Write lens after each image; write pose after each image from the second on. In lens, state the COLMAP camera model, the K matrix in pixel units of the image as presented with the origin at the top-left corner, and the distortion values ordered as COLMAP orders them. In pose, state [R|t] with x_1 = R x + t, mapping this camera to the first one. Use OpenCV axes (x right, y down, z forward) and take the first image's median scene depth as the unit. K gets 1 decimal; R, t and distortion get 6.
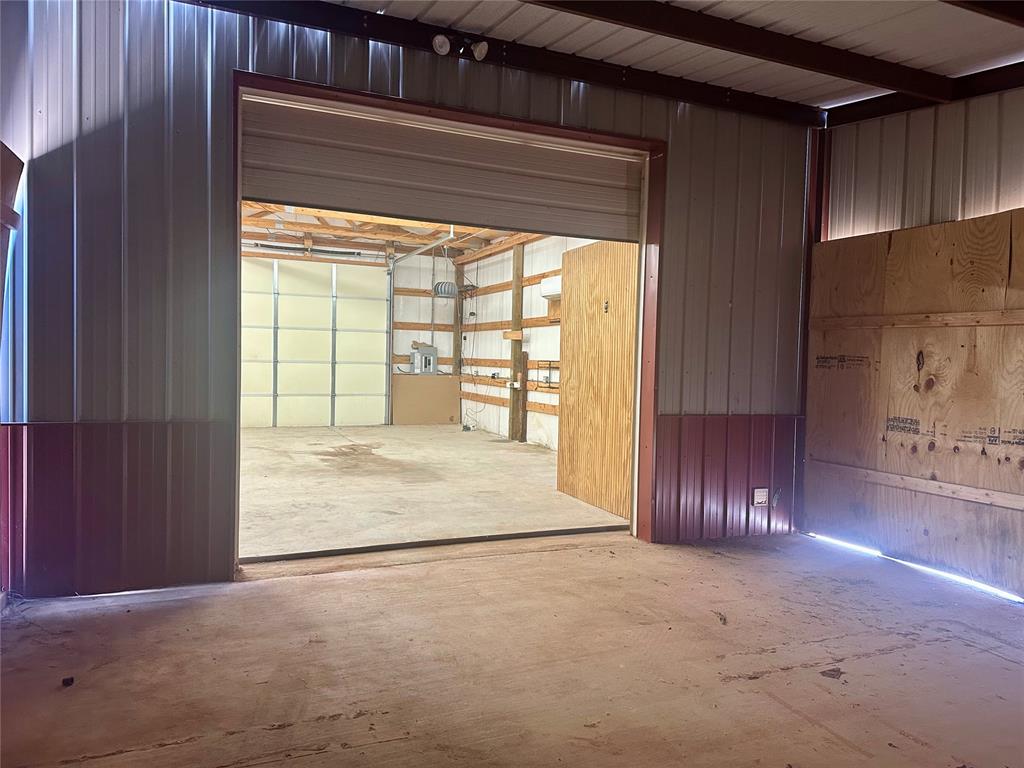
lens RADIAL K [[722.4, 0, 513.1], [0, 722.4, 382.6], [0, 0, 1]] dist [0.120236, -0.178037]
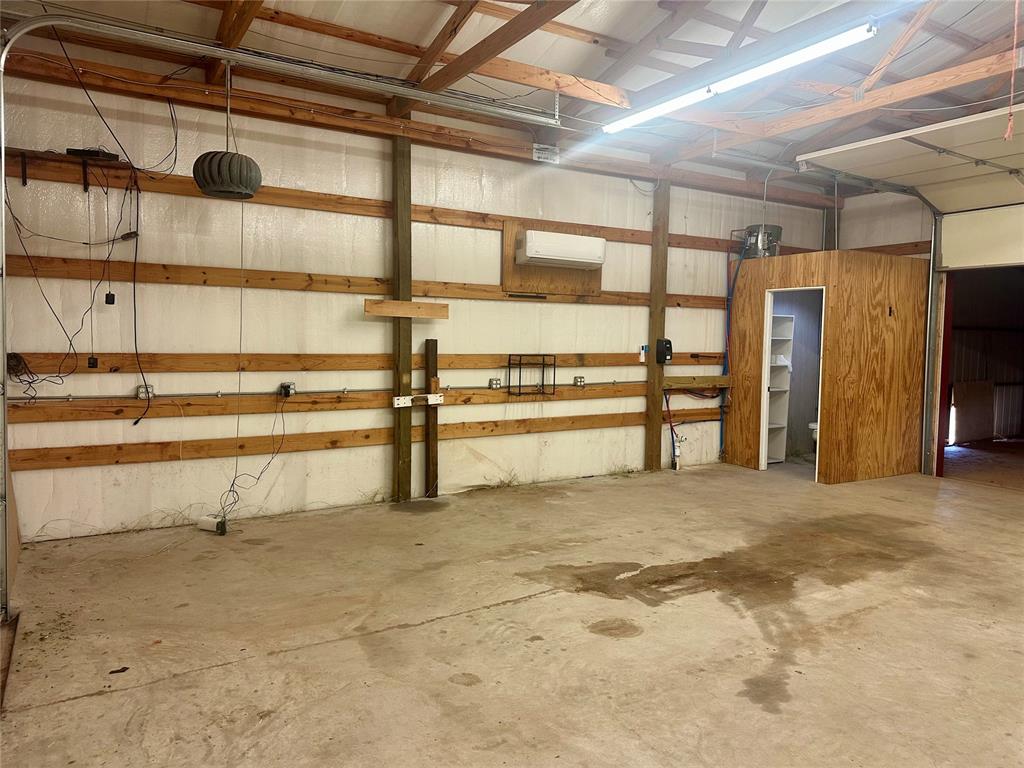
lens RADIAL K [[697.7, 0, 513.4], [0, 697.7, 400.1], [0, 0, 1]] dist [0.051100, -0.075912]
pose [[-0.138251, -0.119039, 0.983217, -0.461857], [0.013429, 0.992434, 0.122043, -0.052967], [-0.990306, 0.030076, -0.135607, 0.866542]]
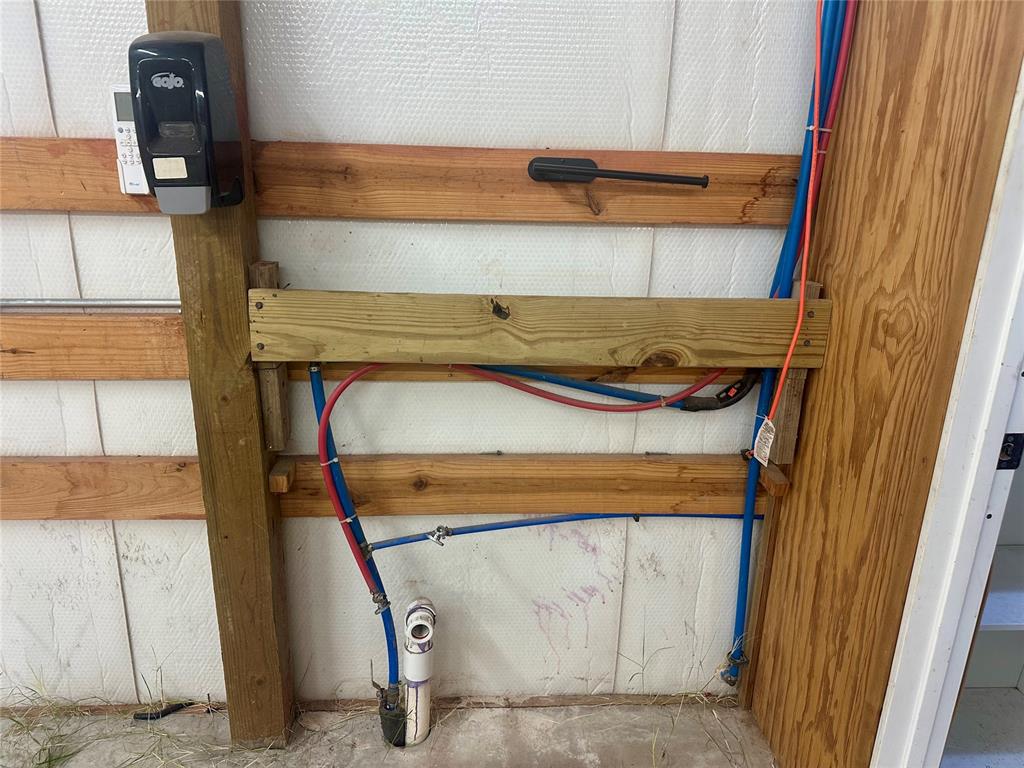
lens RADIAL K [[722.4, 0, 513.1], [0, 722.4, 382.6], [0, 0, 1]] dist [0.120236, -0.178037]
pose [[0.351645, -0.302252, 0.885996, 0.006597], [0.018221, 0.948473, 0.316334, -0.019221], [-0.935956, -0.095094, 0.339033, 0.596962]]
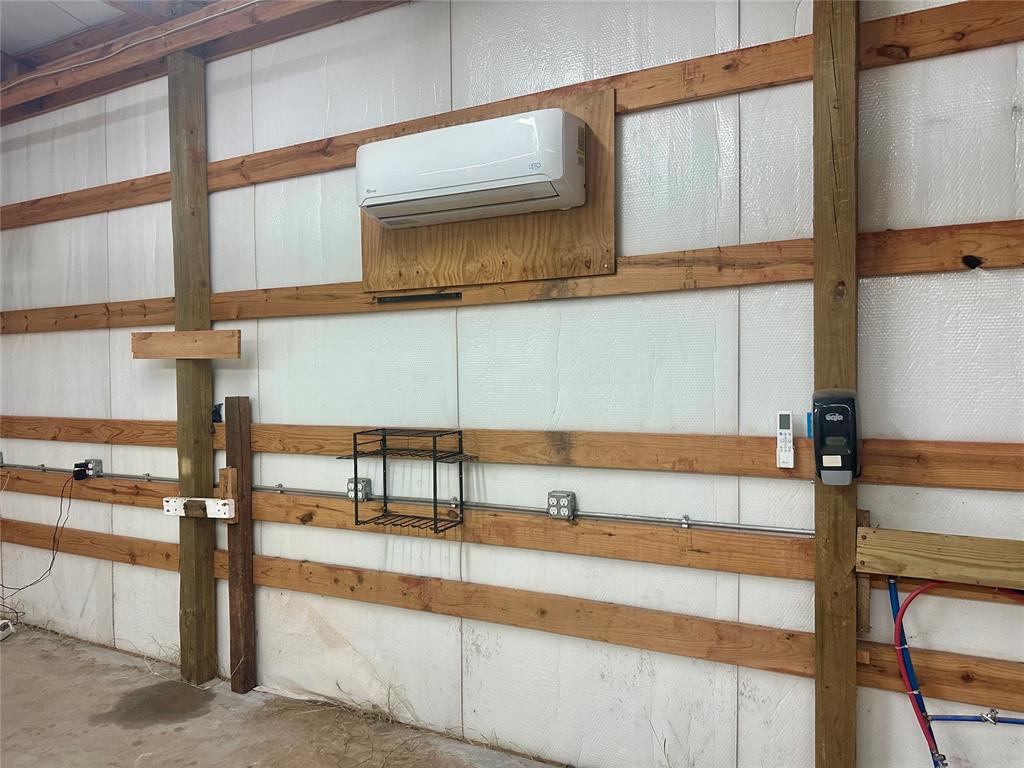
lens RADIAL K [[732.3, 0, 507.1], [0, 732.3, 385.2], [0, 0, 1]] dist [0.006097, -0.004754]
pose [[0.775492, -0.044845, 0.629763, -0.079716], [0.051778, 0.998632, 0.007352, -0.038016], [-0.629231, 0.026907, 0.776753, 0.585580]]
